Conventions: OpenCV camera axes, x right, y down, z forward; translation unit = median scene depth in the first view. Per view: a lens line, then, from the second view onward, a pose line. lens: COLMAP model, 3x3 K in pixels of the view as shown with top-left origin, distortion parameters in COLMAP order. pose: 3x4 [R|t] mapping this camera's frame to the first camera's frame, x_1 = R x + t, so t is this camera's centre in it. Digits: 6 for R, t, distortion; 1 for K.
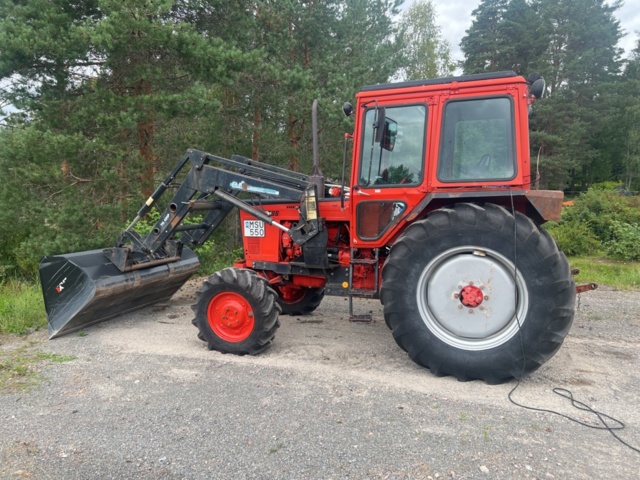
lens RADIAL K [[486.5, 0, 318.0], [0, 486.5, 240.5], [0, 0, 1]] dist [0.053878, -0.066368]
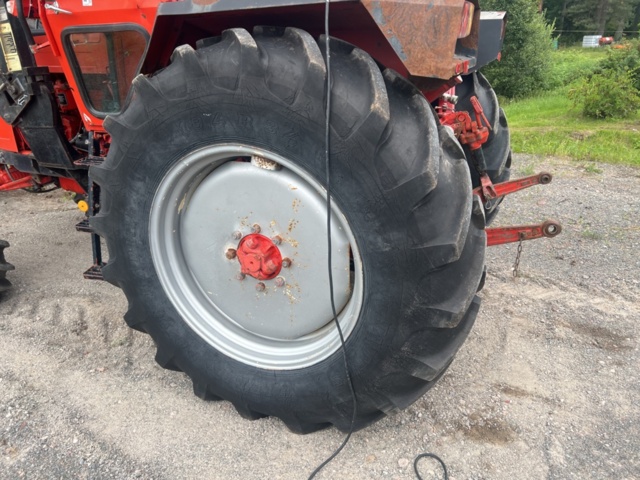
lens RADIAL K [[486.5, 0, 322.8], [0, 486.5, 240.7], [0, 0, 1]] dist [0.053878, -0.066368]
pose [[0.998288, 0.014777, -0.056593, 0.371309], [0.002369, 0.956551, 0.291555, -0.027039], [0.058442, -0.291189, 0.954879, 0.549666]]
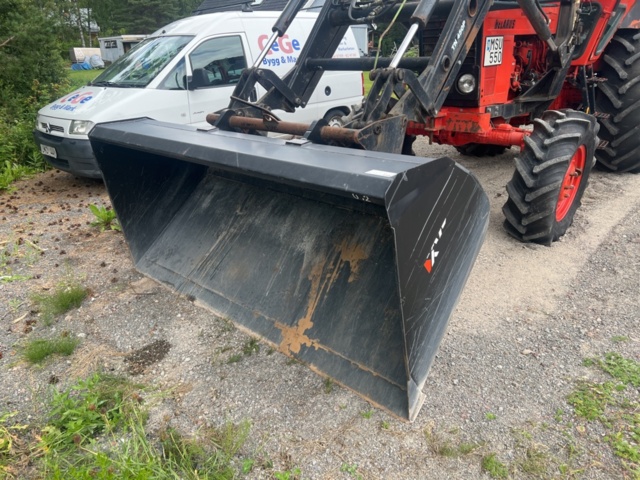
lens RADIAL K [[486.5, 0, 319.6], [0, 486.5, 240.2], [0, 0, 1]] dist [0.053878, -0.066368]
pose [[0.374750, -0.340459, 0.862352, -1.035037], [0.118575, 0.940096, 0.319624, -0.030786], [-0.919512, -0.017526, 0.392670, 1.186376]]
